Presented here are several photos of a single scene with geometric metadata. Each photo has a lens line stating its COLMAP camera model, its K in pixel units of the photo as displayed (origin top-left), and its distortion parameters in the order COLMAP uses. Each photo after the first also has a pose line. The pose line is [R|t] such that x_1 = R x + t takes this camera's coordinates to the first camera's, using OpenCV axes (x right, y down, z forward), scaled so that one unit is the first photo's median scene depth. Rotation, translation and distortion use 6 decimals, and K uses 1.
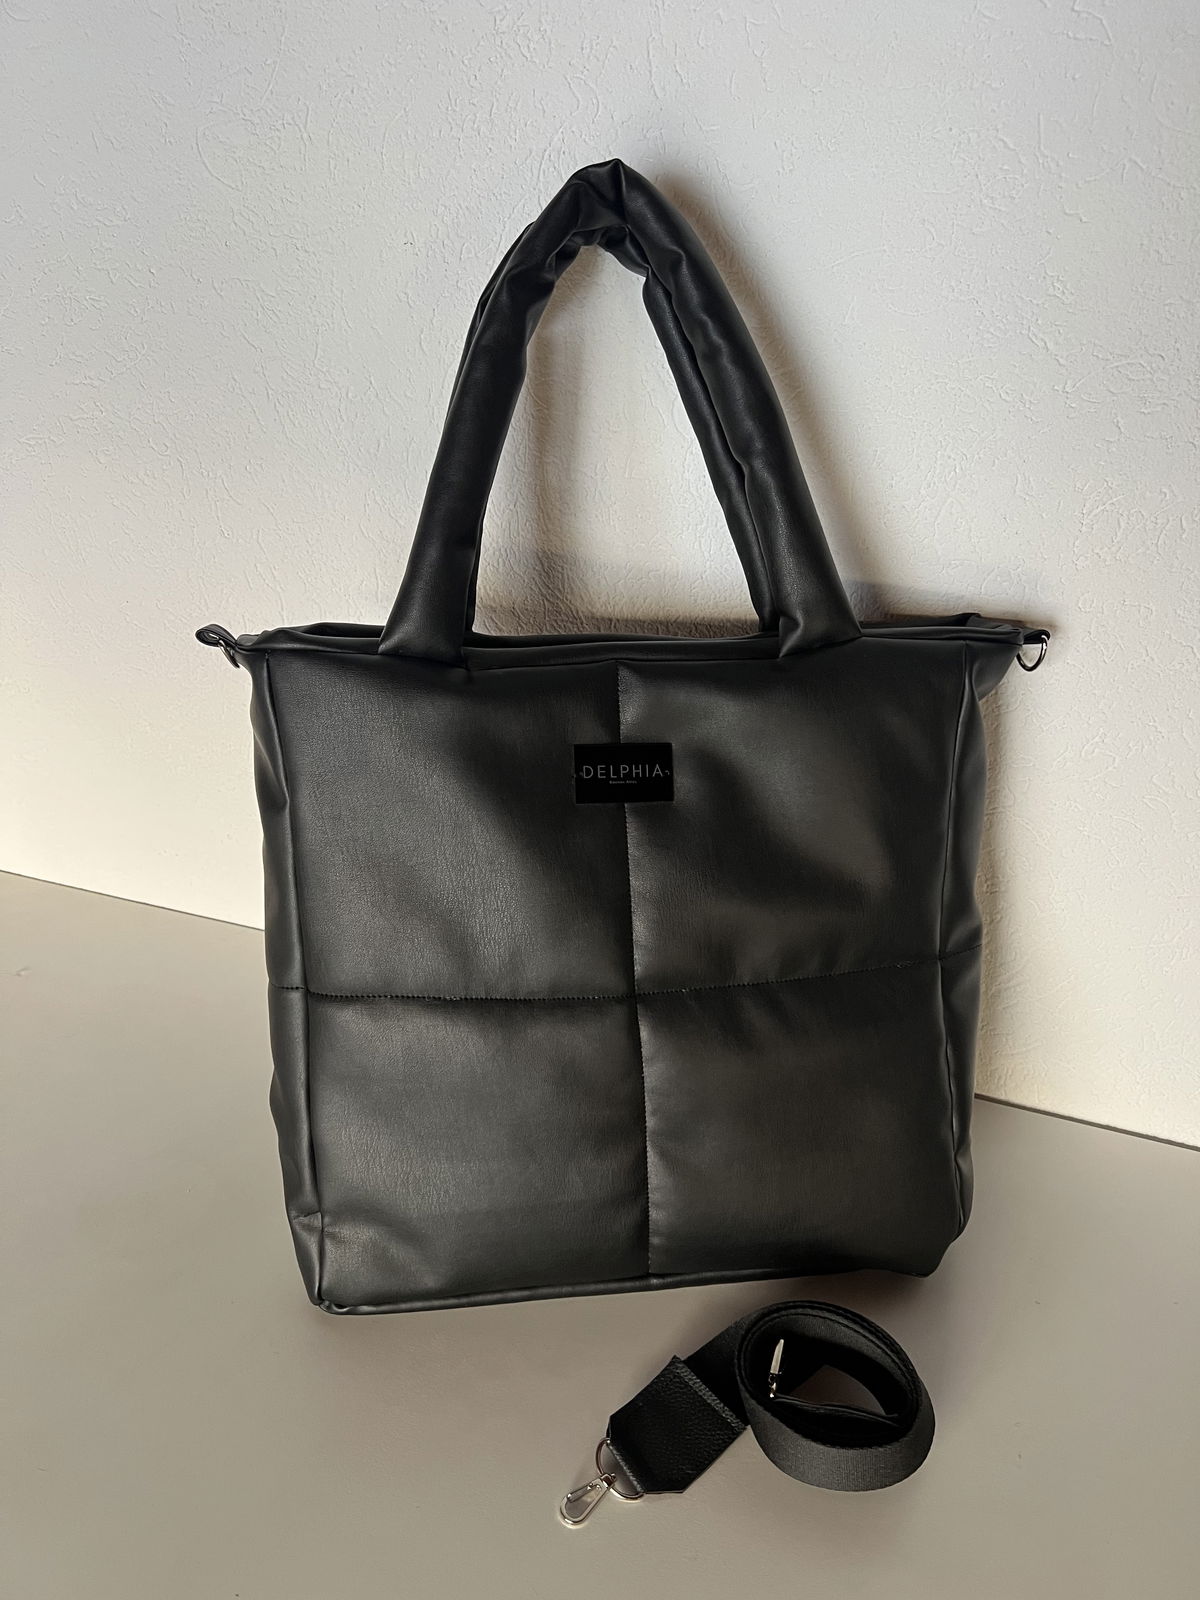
lens RADIAL K [[1223.6, 0, 599.5], [0, 1223.6, 777.3], [0, 0, 1]] dist [-0.006102, -0.003319]
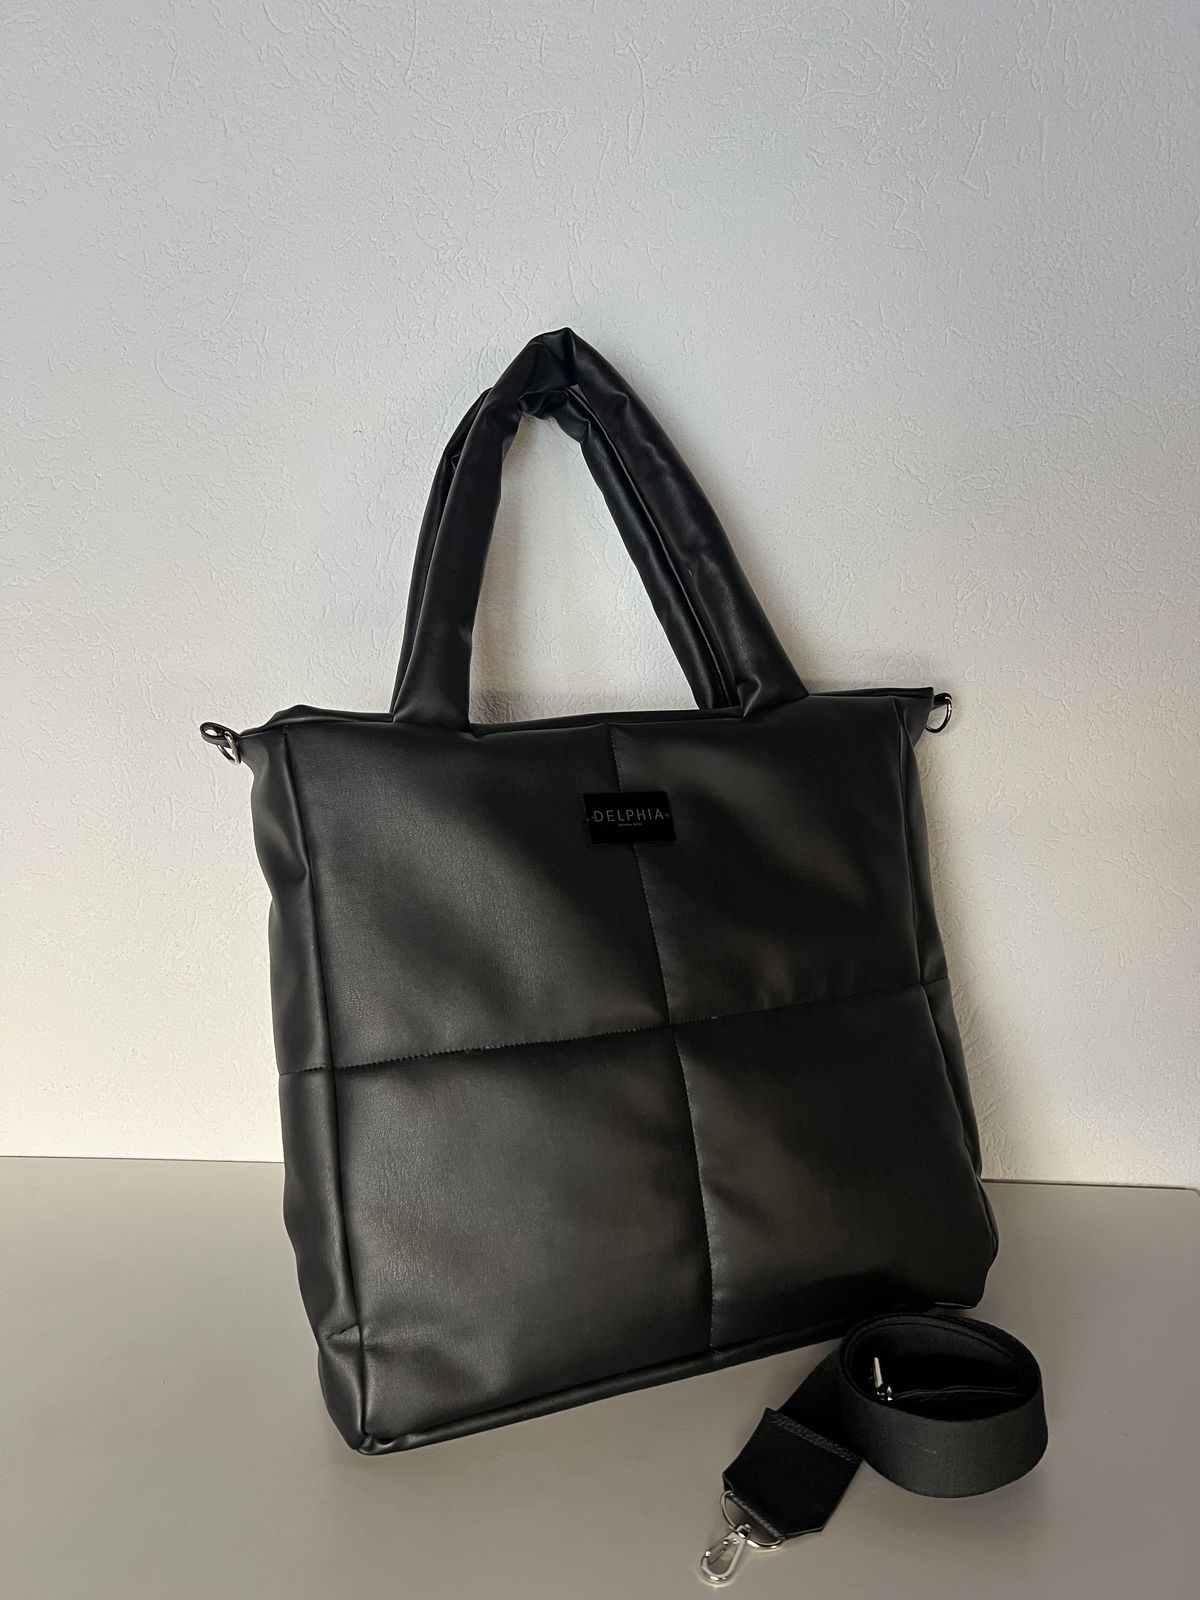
lens RADIAL K [[1221.6, 0, 588.7], [0, 1221.6, 797.7], [0, 0, 1]] dist [-0.000534, -0.005794]
pose [[0.971747, -0.059984, 0.228276, -0.254121], [0.130542, 0.942361, -0.308081, 0.300618], [-0.196638, 0.329177, 0.923567, 0.010169]]
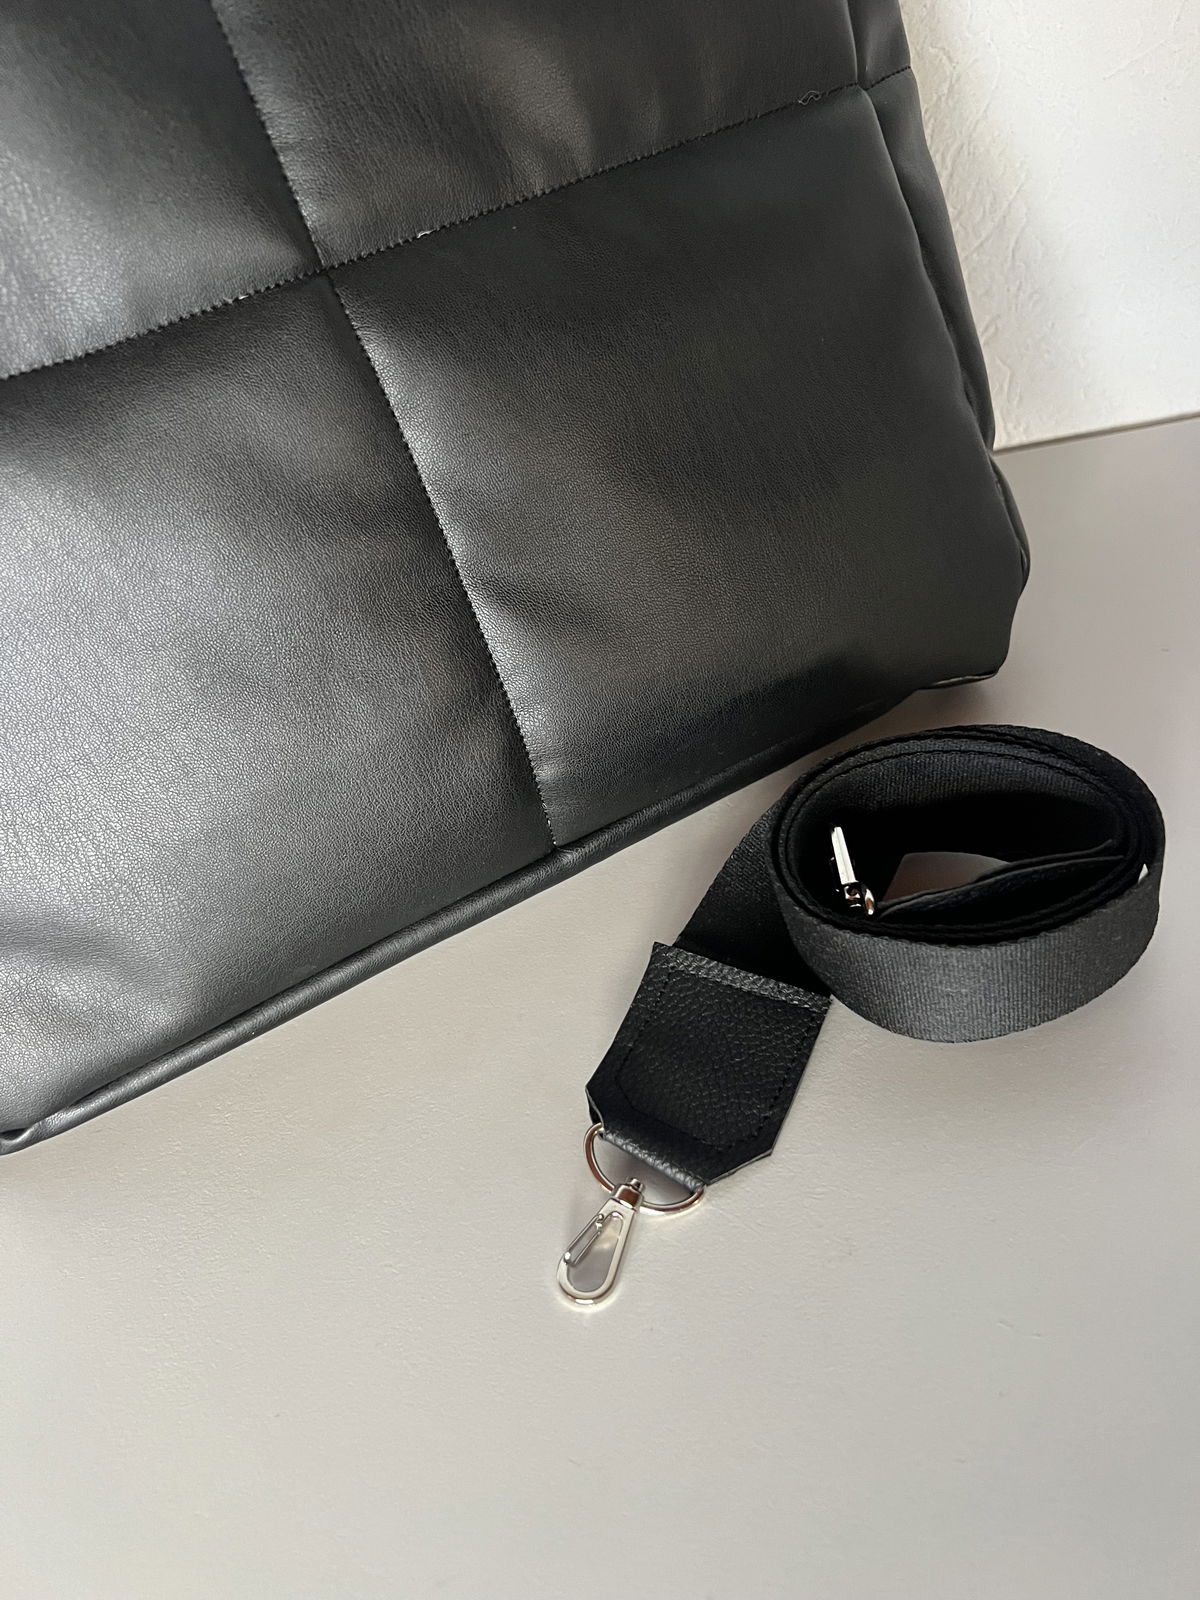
lens RADIAL K [[1200.5, 0, 581.7], [0, 1200.5, 794.4], [0, 0, 1]] dist [0.108563, -0.208818]
pose [[0.916770, -0.368362, 0.154406, -0.024245], [0.335754, 0.920122, 0.201606, 0.295785], [-0.216337, -0.132984, 0.967220, 0.507285]]
